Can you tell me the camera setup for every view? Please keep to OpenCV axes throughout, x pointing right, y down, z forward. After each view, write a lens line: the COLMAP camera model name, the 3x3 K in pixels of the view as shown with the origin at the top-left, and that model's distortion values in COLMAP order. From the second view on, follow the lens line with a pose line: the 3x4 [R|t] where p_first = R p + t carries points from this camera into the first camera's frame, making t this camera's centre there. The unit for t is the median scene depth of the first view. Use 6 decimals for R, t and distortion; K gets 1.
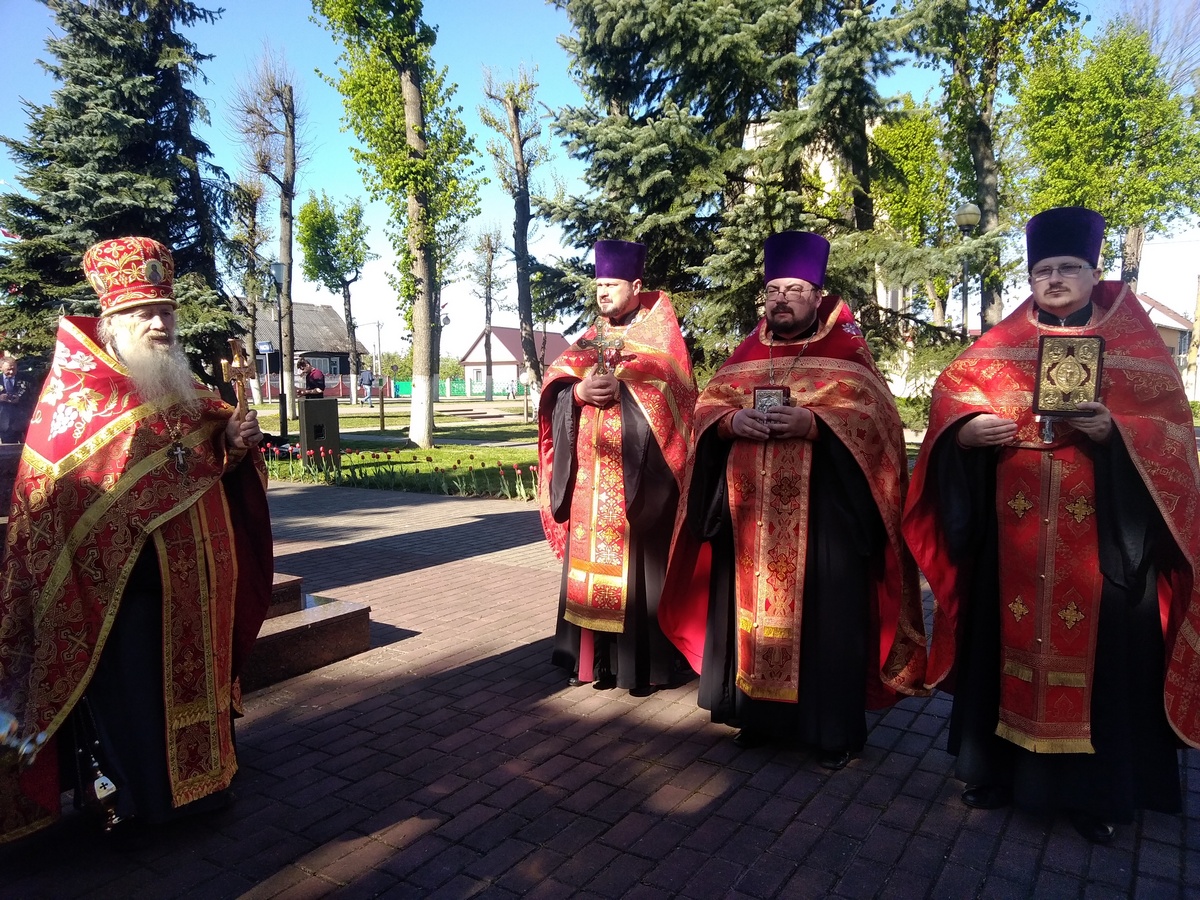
lens RADIAL K [[867.3, 0, 600.0], [0, 867.3, 450.0], [0, 0, 1]] dist [0.038963, 0.000217]
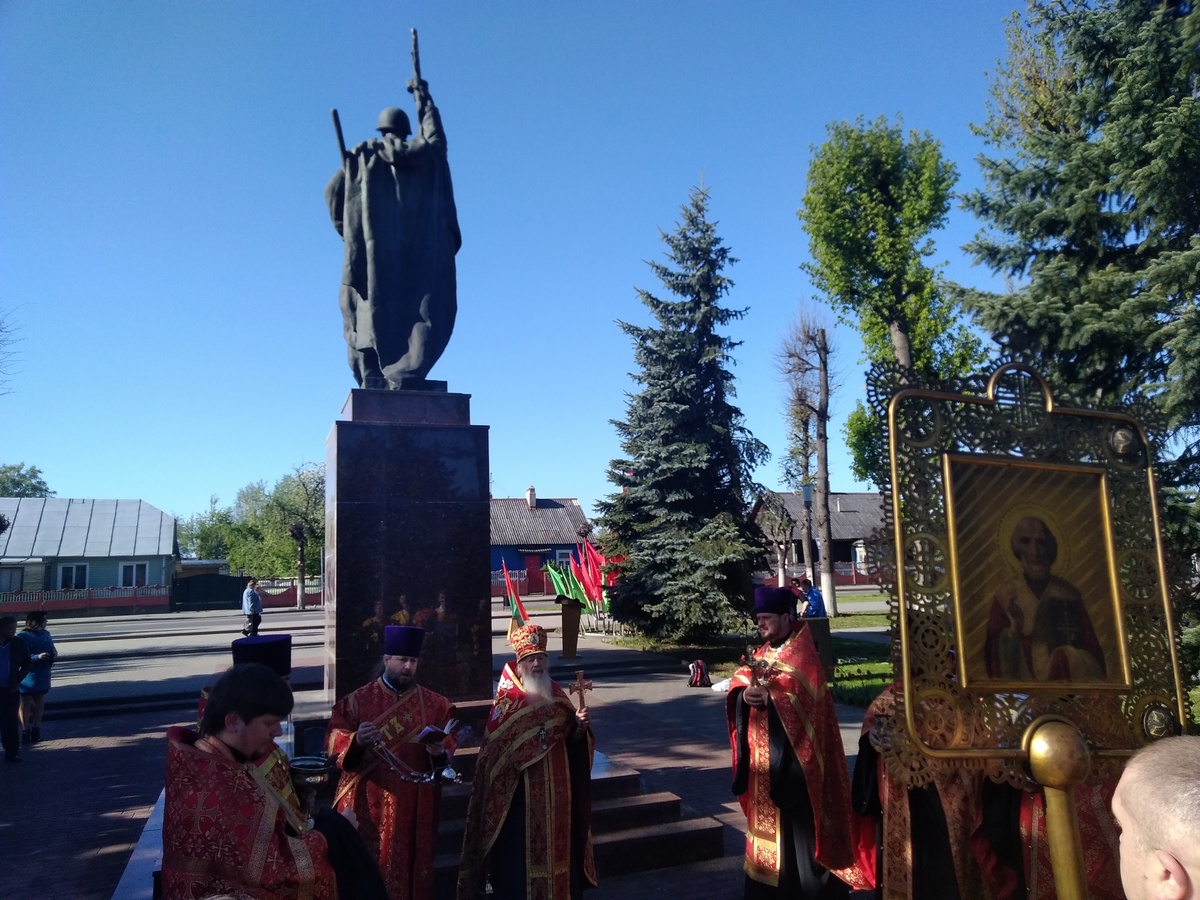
lens RADIAL K [[879.3, 0, 592.5], [0, 879.3, 454.8], [0, 0, 1]] dist [0.032865, -0.002300]
pose [[0.794627, -0.091755, -0.600124, 0.157947], [-0.026901, 0.982220, -0.185795, -0.044662], [0.606502, 0.163781, 0.778030, -0.117822]]
